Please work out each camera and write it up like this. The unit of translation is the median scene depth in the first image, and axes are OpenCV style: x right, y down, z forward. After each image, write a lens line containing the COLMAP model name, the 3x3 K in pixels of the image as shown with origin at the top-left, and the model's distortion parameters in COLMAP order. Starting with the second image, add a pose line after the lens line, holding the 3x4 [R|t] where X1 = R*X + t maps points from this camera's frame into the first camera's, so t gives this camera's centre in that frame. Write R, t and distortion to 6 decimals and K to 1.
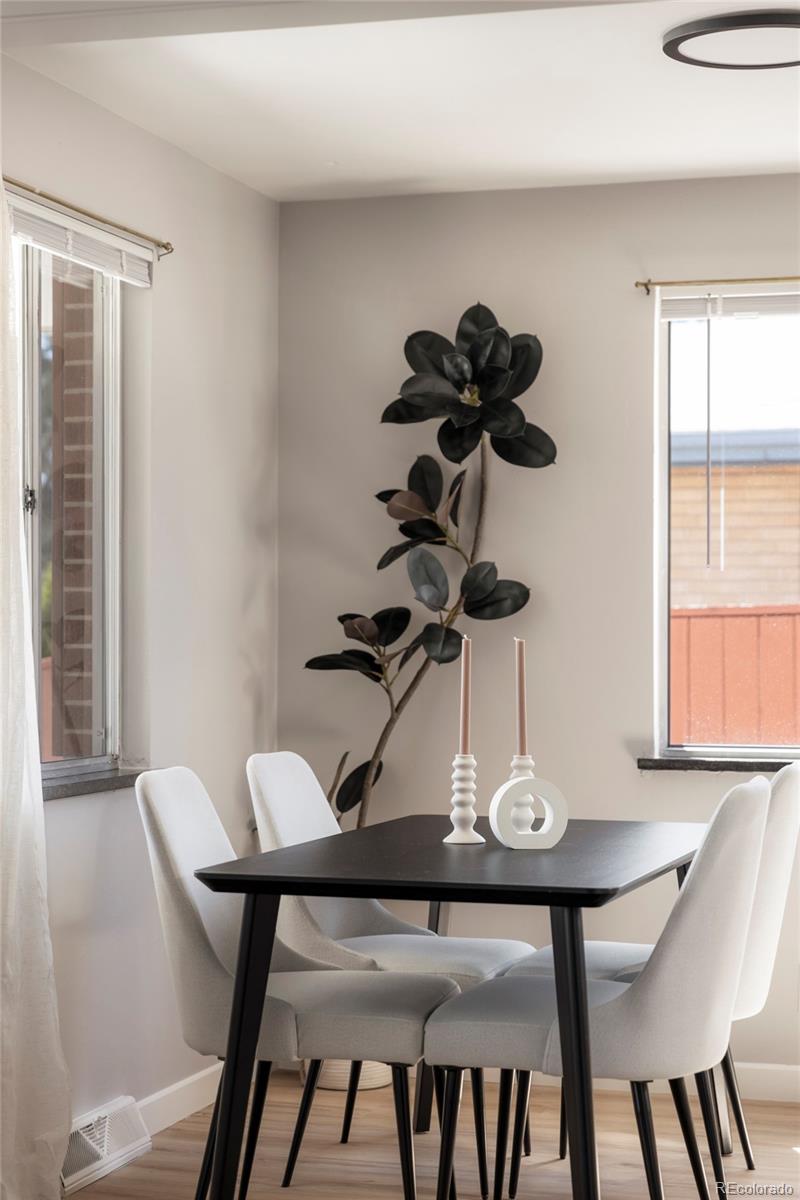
lens RADIAL K [[2202.1, 0, 400.0], [0, 2202.1, 600.0], [0, 0, 1]] dist [0.132149, -0.009361]
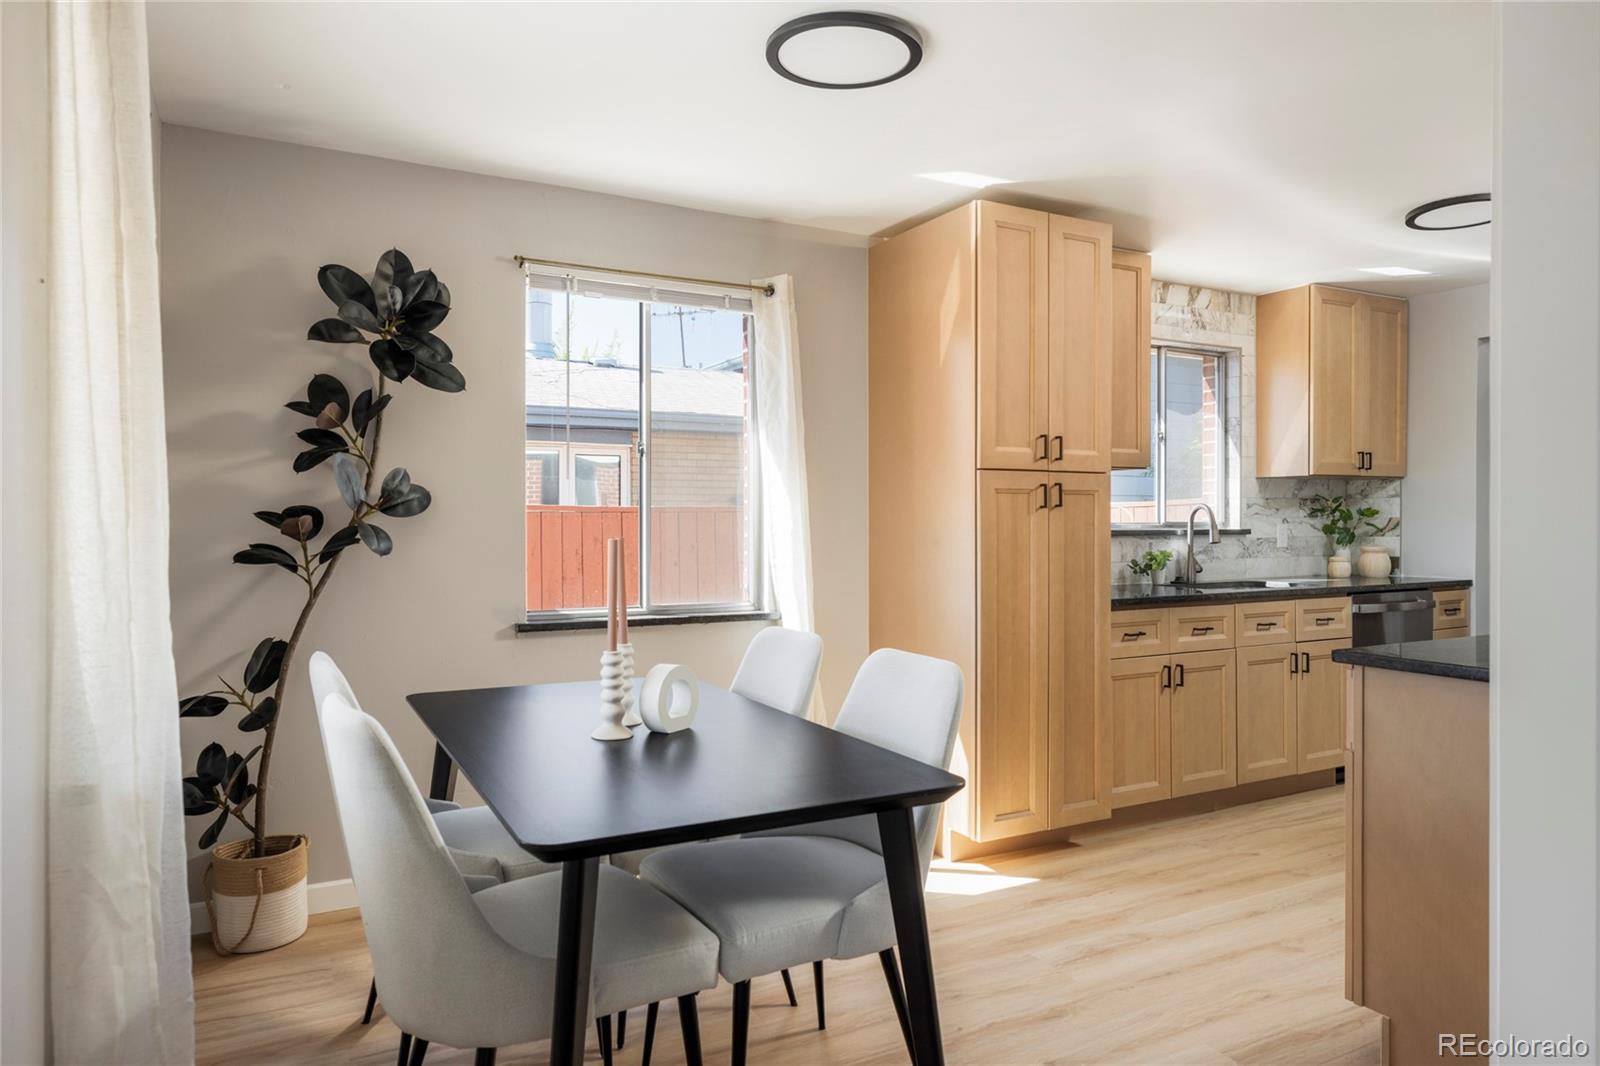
lens RADIAL K [[994.0, 0, 779.8], [0, 994.0, 532.8], [0, 0, 1]] dist [0.005781, 0.001332]
pose [[0.721437, -0.008099, 0.692433, -0.184872], [-0.014393, 0.999540, 0.026687, -0.000002], [-0.692330, -0.029219, 0.720989, 0.470787]]
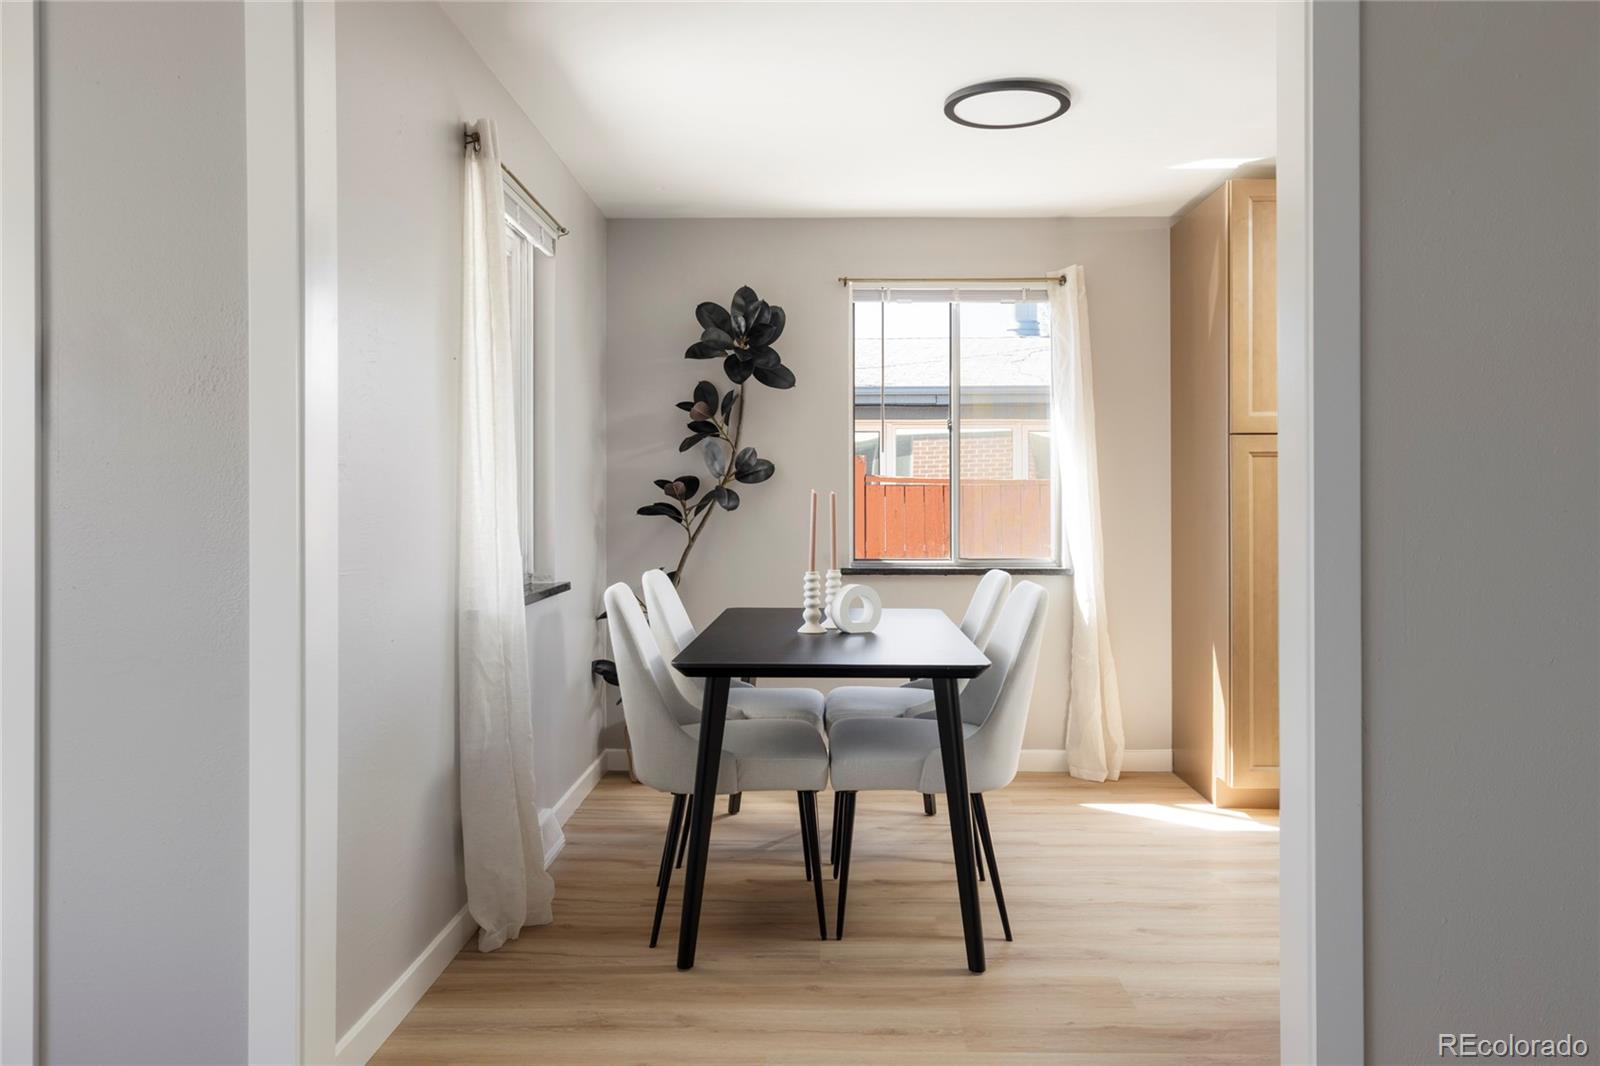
lens RADIAL K [[1059.6, 0, 804.9], [0, 1059.6, 503.5], [0, 0, 1]] dist [0.001430, 0.000499]
pose [[0.964140, -0.002074, 0.265386, -0.126782], [-0.003399, 0.999791, 0.020163, 0.007626], [-0.265372, -0.020342, 0.963931, 0.246096]]
